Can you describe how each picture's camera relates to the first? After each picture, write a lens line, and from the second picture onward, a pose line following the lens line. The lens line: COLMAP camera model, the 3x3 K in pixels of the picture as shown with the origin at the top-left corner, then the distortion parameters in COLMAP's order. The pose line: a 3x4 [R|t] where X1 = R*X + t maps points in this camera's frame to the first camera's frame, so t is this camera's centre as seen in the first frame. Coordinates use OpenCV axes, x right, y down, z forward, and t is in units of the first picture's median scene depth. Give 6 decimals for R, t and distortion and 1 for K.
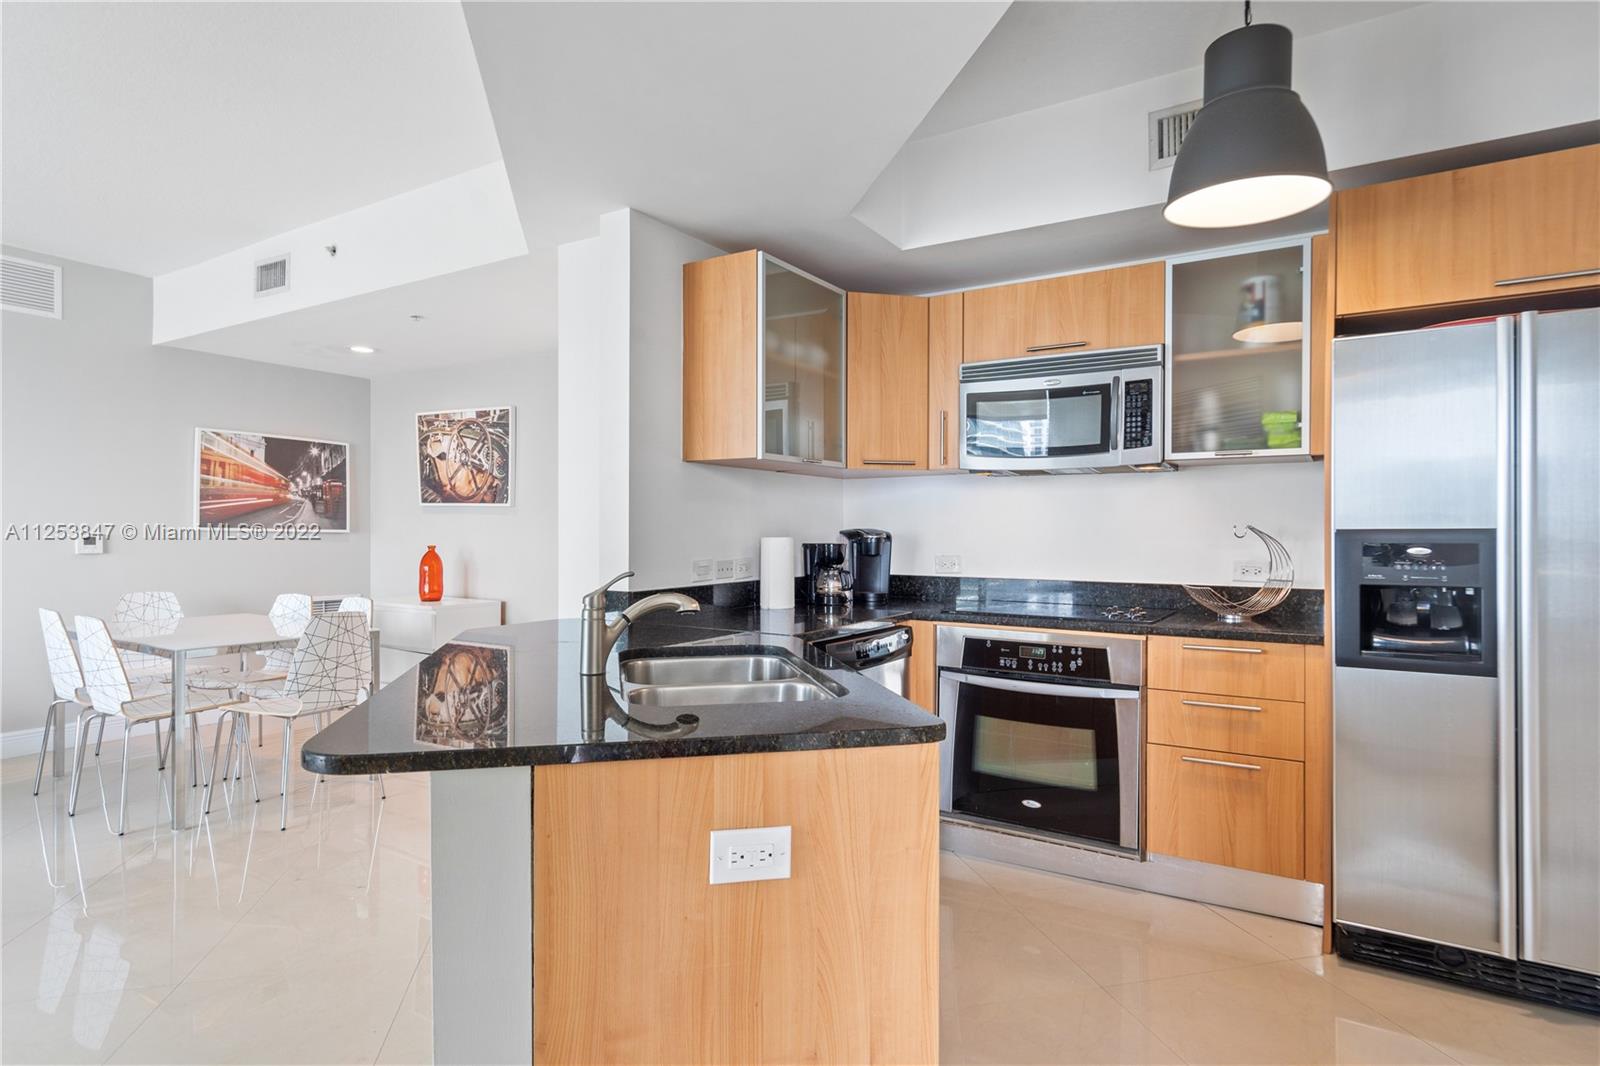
lens RADIAL K [[860.2, 0, 800.0], [0, 860.2, 533.0], [0, 0, 1]] dist [0.003044, 0.000125]
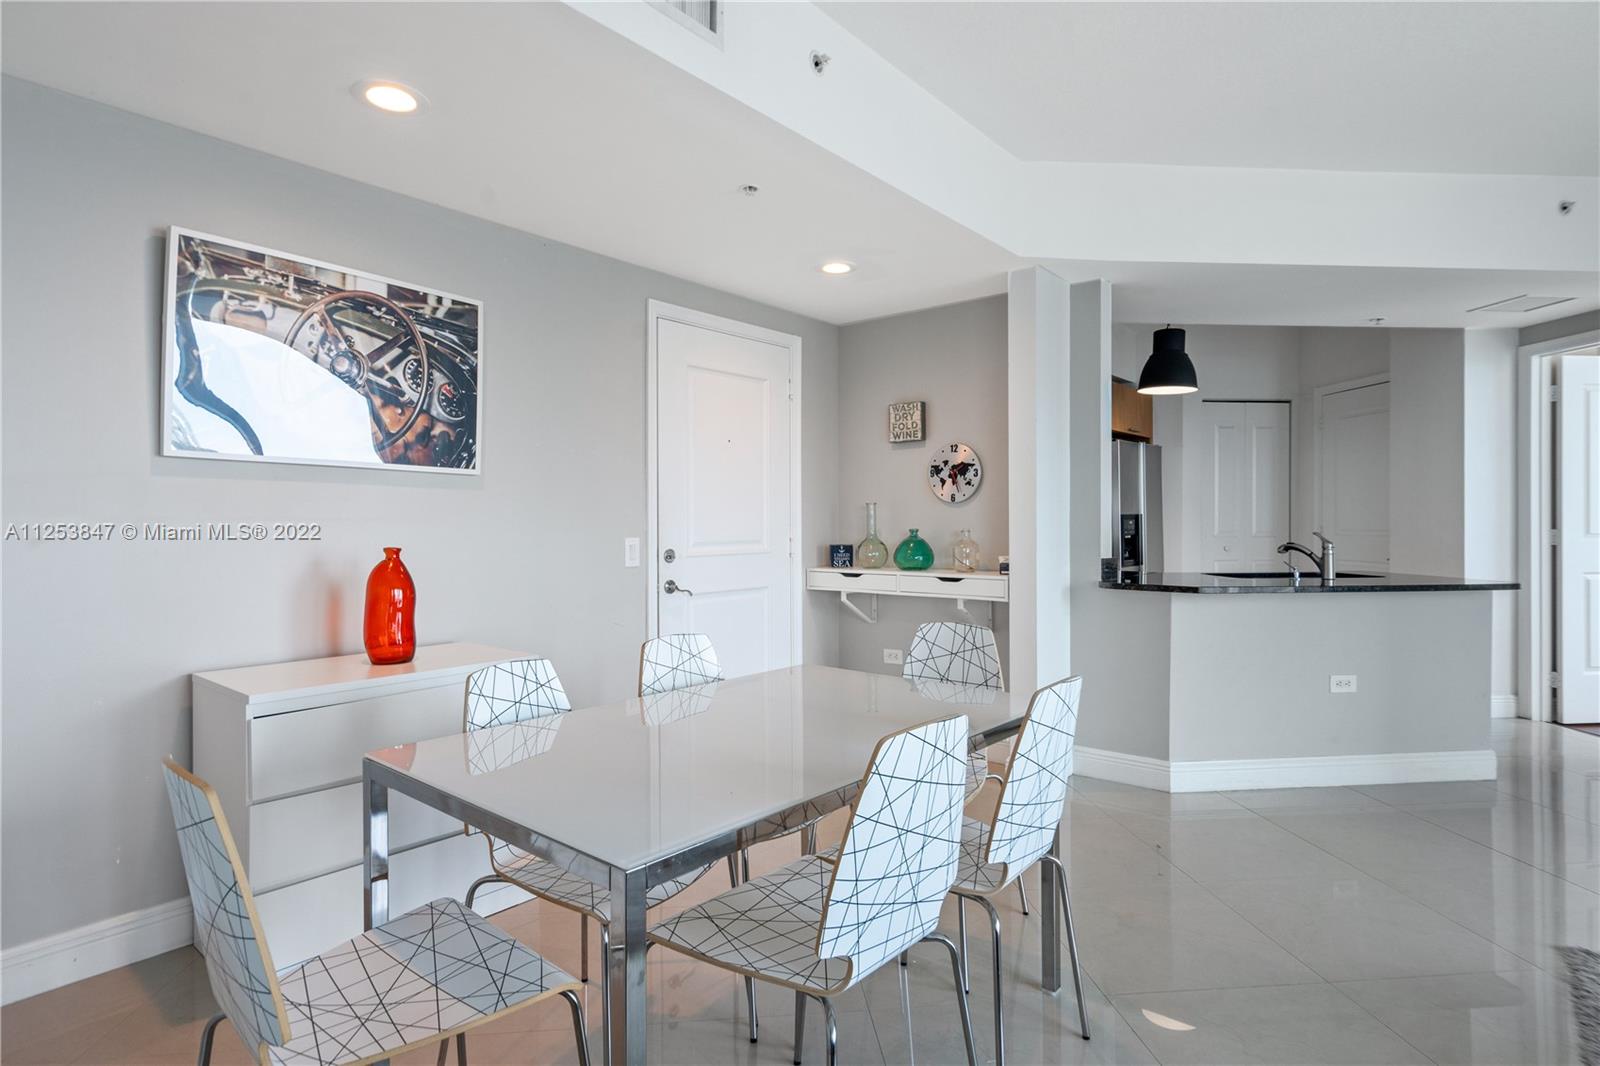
lens RADIAL K [[832.6, 0, 796.8], [0, 832.6, 543.0], [0, 0, 1]] dist [0.000715, 0.000111]
pose [[0.137376, -0.032509, 0.989985, -0.847546], [0.001667, 0.999467, 0.032589, -0.002473], [-0.990518, -0.002827, 0.137357, 0.693875]]
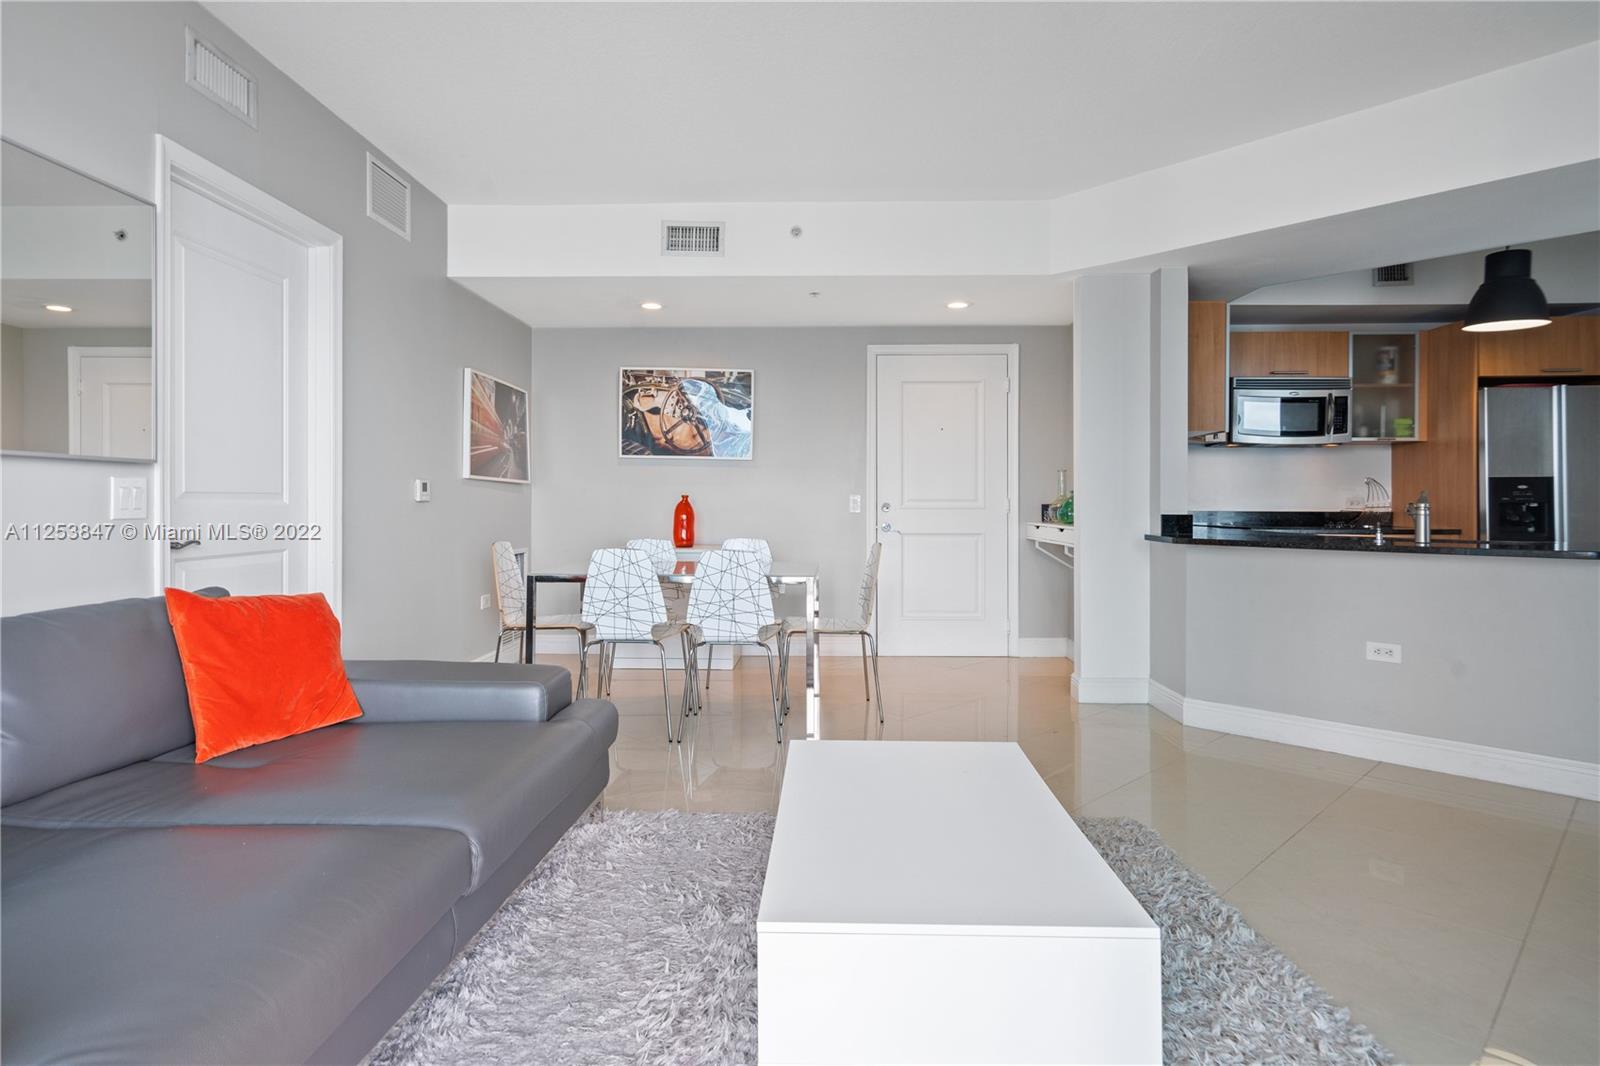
lens RADIAL K [[845.6, 0, 804.3], [0, 845.6, 501.6], [0, 0, 1]] dist [0.003704, 0.000852]
pose [[0.863386, -0.003085, 0.504535, -0.812568], [0.001712, 0.999993, 0.003184, 0.019464], [-0.504542, -0.001885, 0.863385, 0.018693]]
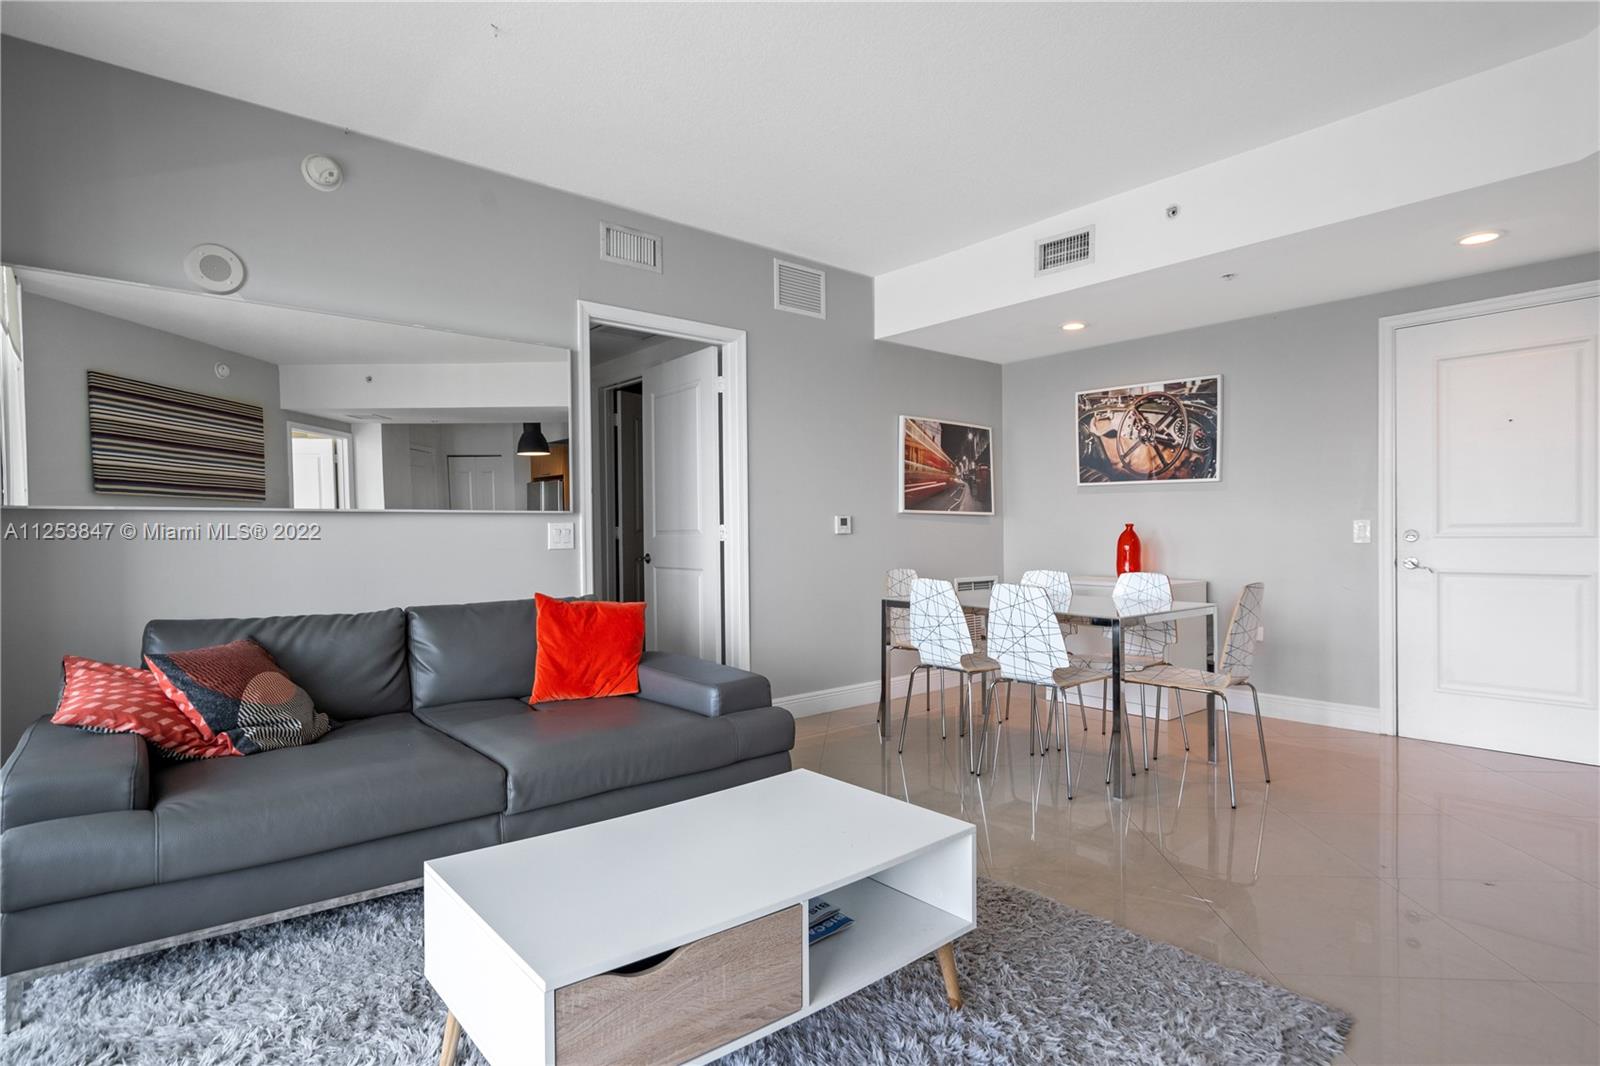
lens RADIAL K [[832.6, 0, 796.8], [0, 832.6, 543.0], [0, 0, 1]] dist [0.000715, 0.000111]
pose [[0.952102, -0.010277, -0.305608, -0.488823], [0.014773, 0.999814, 0.012403, 0.018978], [0.305423, -0.016324, 0.952077, -0.017886]]
